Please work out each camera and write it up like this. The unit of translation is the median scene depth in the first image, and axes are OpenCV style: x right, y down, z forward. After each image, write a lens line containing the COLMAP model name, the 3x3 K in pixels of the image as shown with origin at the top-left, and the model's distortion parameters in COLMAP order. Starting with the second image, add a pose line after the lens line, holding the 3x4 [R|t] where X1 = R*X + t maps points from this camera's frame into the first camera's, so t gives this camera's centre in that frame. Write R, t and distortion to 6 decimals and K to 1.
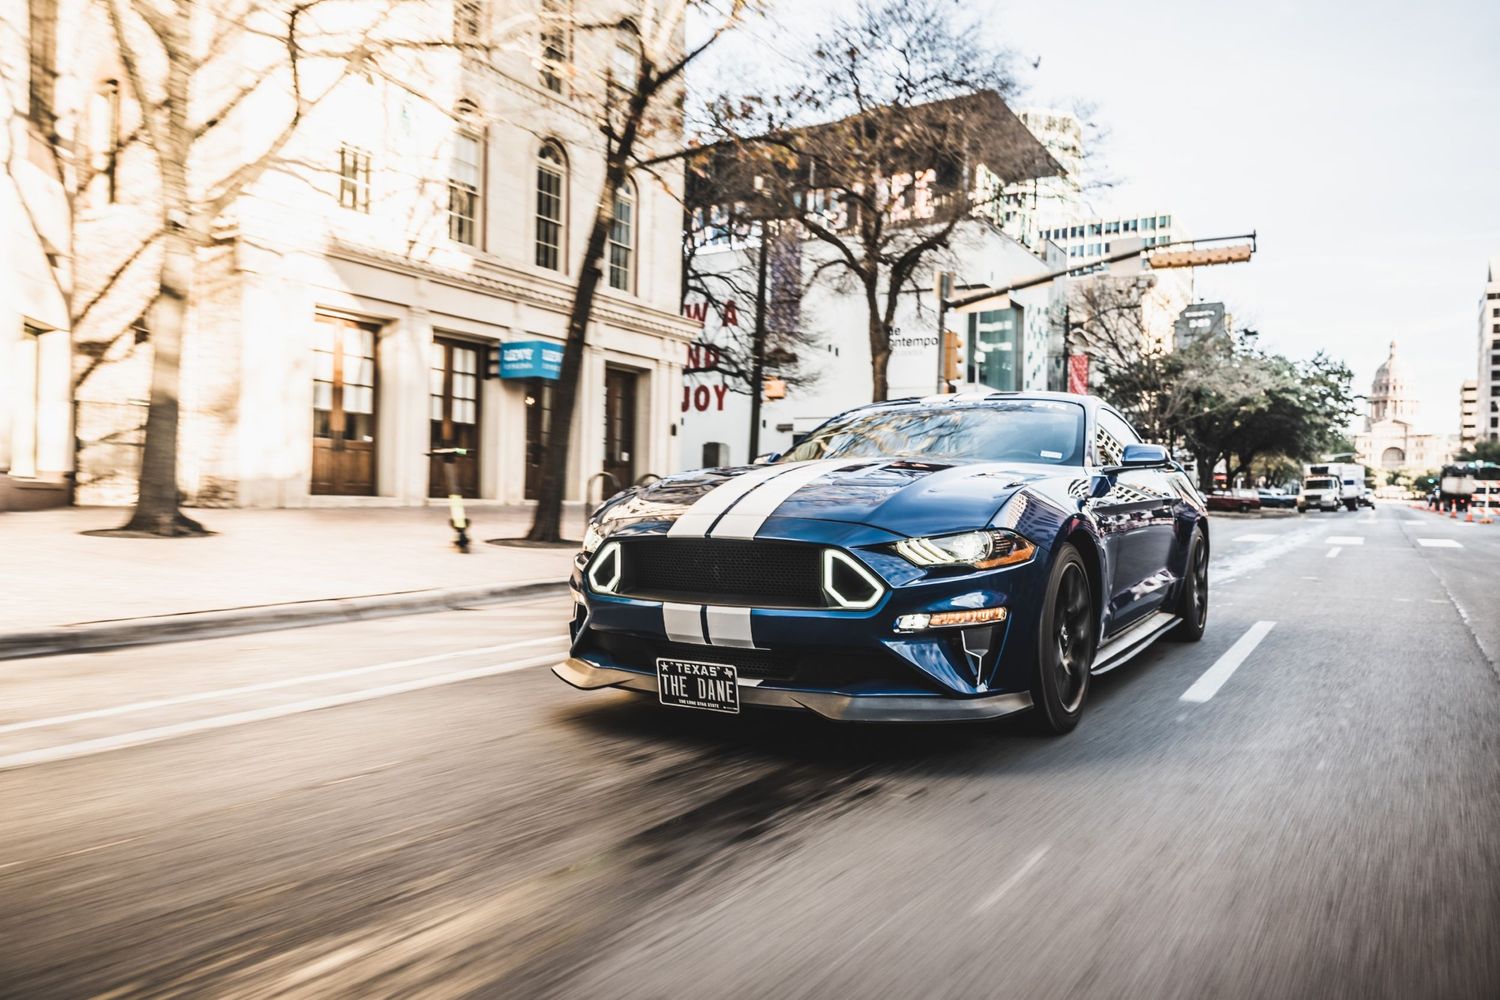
lens RADIAL K [[1051.1, 0, 769.1], [0, 1051.1, 516.2], [0, 0, 1]] dist [-0.002240, 0.002135]
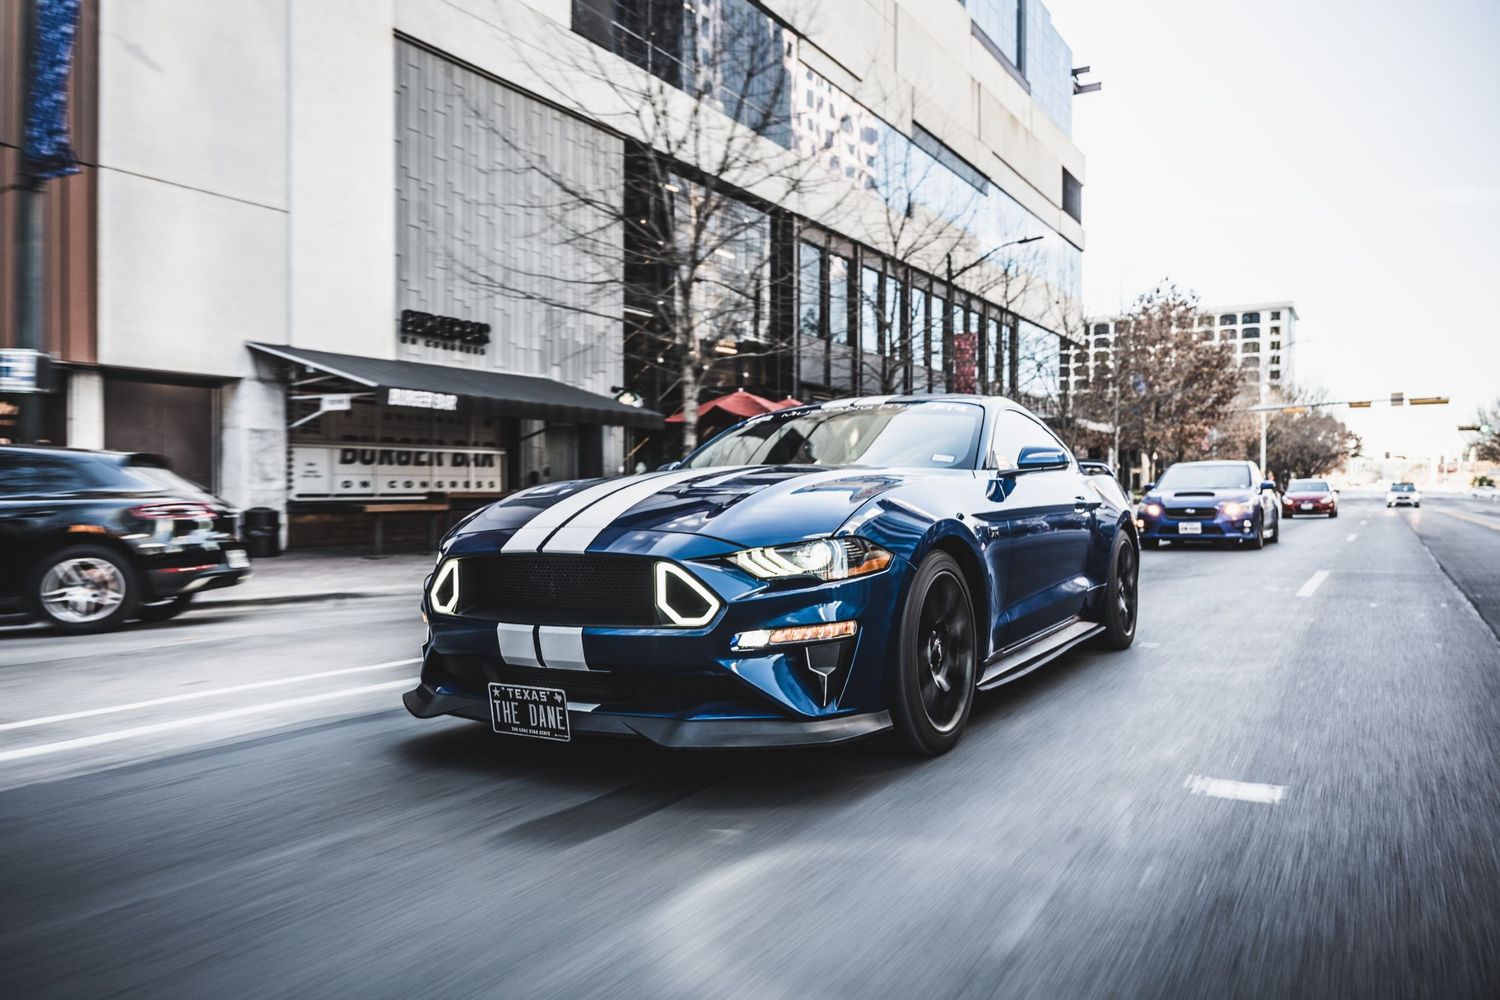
lens RADIAL K [[1051.1, 0, 769.1], [0, 1051.1, 516.2], [0, 0, 1]] dist [-0.002240, 0.002135]
pose [[0.999765, -0.018846, 0.010681, 0.138810], [0.018986, 0.999733, -0.013199, 0.004632], [-0.010430, 0.013399, 0.999856, 0.067720]]
